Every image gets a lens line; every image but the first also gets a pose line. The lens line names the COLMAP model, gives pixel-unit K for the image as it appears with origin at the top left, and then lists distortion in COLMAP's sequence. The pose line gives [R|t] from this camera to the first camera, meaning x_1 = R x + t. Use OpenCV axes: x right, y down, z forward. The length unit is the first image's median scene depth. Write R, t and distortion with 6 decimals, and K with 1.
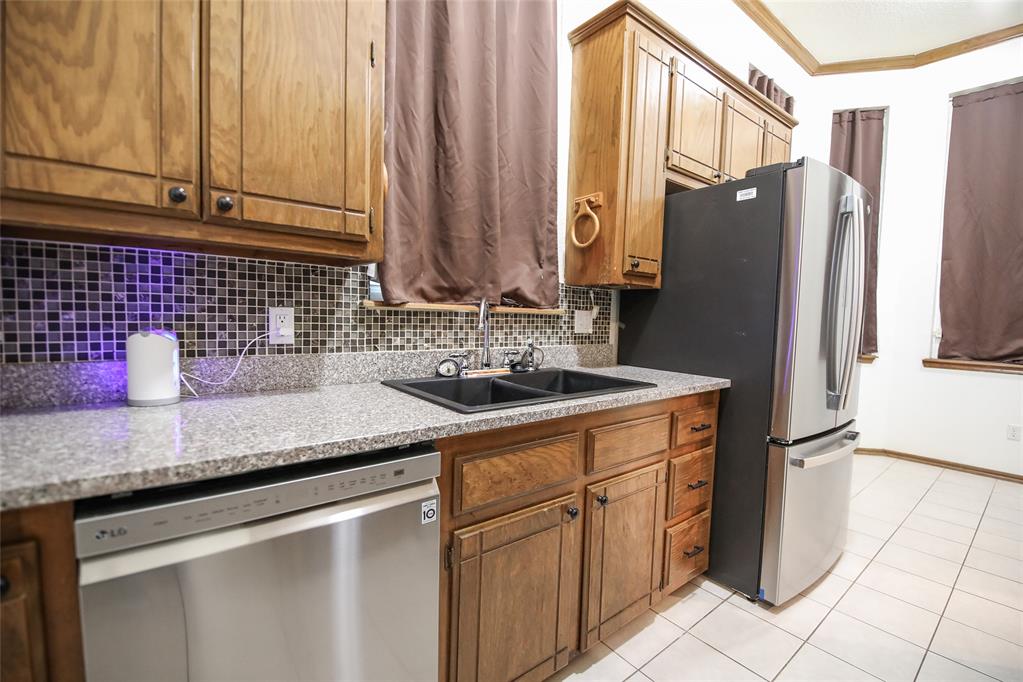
lens RADIAL K [[440.9, 0, 511.3], [0, 440.9, 343.4], [0, 0, 1]] dist [-0.017075, -0.002415]
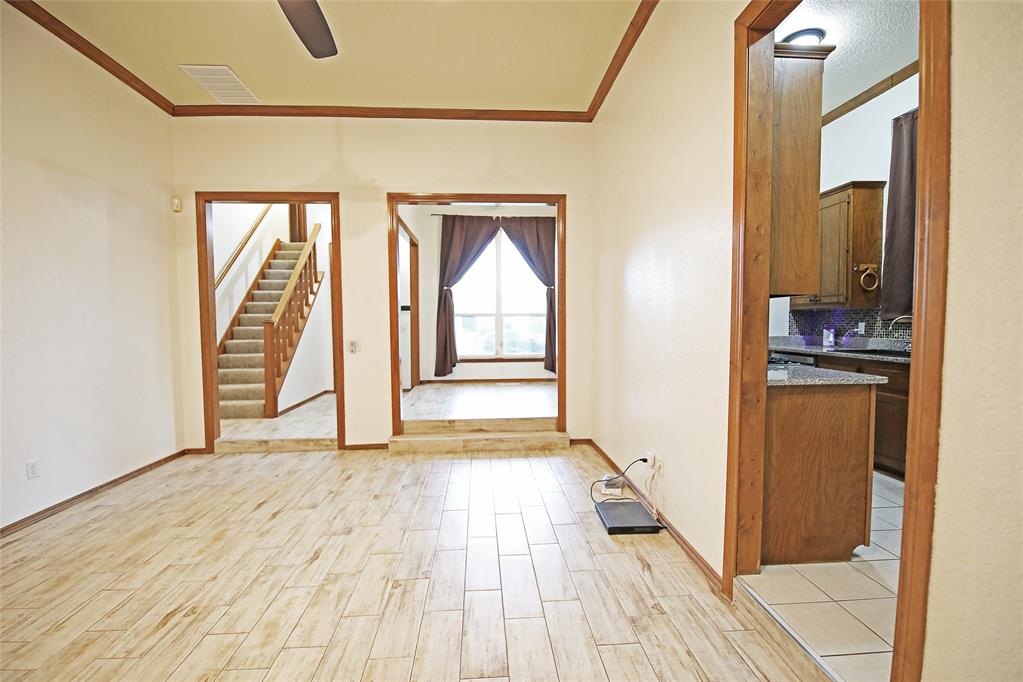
lens RADIAL K [[440.9, 0, 509.5], [0, 440.9, 343.5], [0, 0, 1]] dist [-0.017075, -0.002415]
pose [[-0.564201, 0.017033, -0.825462, 3.378011], [-0.064559, 0.995816, 0.064674, 0.028143], [0.823109, 0.089781, -0.560741, 0.691141]]
